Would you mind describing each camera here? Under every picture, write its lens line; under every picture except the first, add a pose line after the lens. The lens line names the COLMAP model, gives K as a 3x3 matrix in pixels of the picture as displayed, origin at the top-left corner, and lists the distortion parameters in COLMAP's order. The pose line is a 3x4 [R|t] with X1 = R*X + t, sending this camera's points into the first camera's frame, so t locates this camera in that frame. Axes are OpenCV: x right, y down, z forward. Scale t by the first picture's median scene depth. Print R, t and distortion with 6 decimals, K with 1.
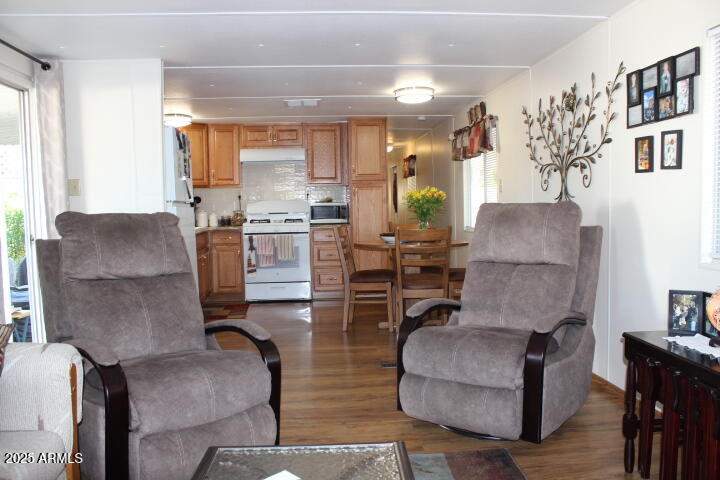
lens RADIAL K [[598.1, 0, 360.0], [0, 598.1, 240.0], [0, 0, 1]] dist [-0.181461, 0.172524]
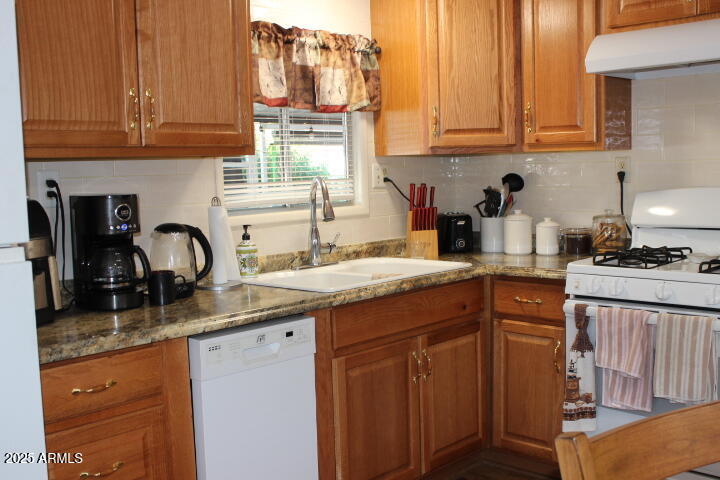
lens RADIAL K [[795.7, 0, 360.0], [0, 795.7, 240.0], [0, 0, 1]] dist [-0.070020, 0.019835]
pose [[0.661085, 0.067548, -0.747264, 0.051942], [-0.029913, 0.997520, 0.063707, -0.064189], [0.749715, -0.019763, 0.661466, 0.617080]]
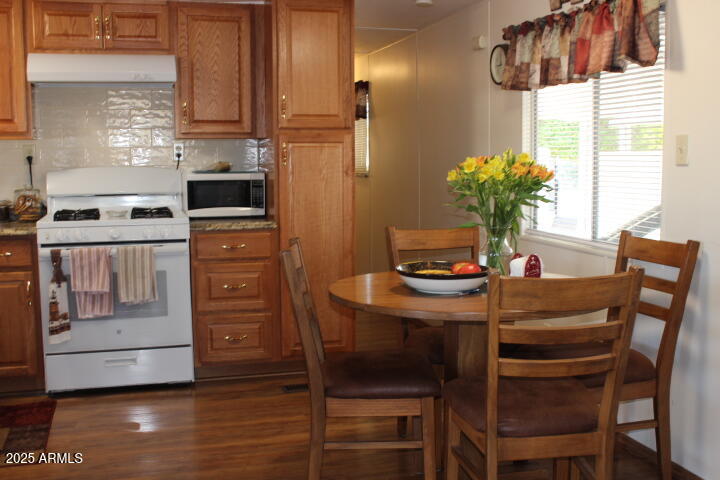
lens RADIAL K [[795.7, 0, 360.0], [0, 795.7, 240.0], [0, 0, 1]] dist [-0.070020, 0.019835]
pose [[0.983060, -0.008832, 0.183073, -0.066981], [0.000363, 0.998930, 0.046240, -0.040684], [-0.183286, -0.045391, 0.982011, 0.373705]]
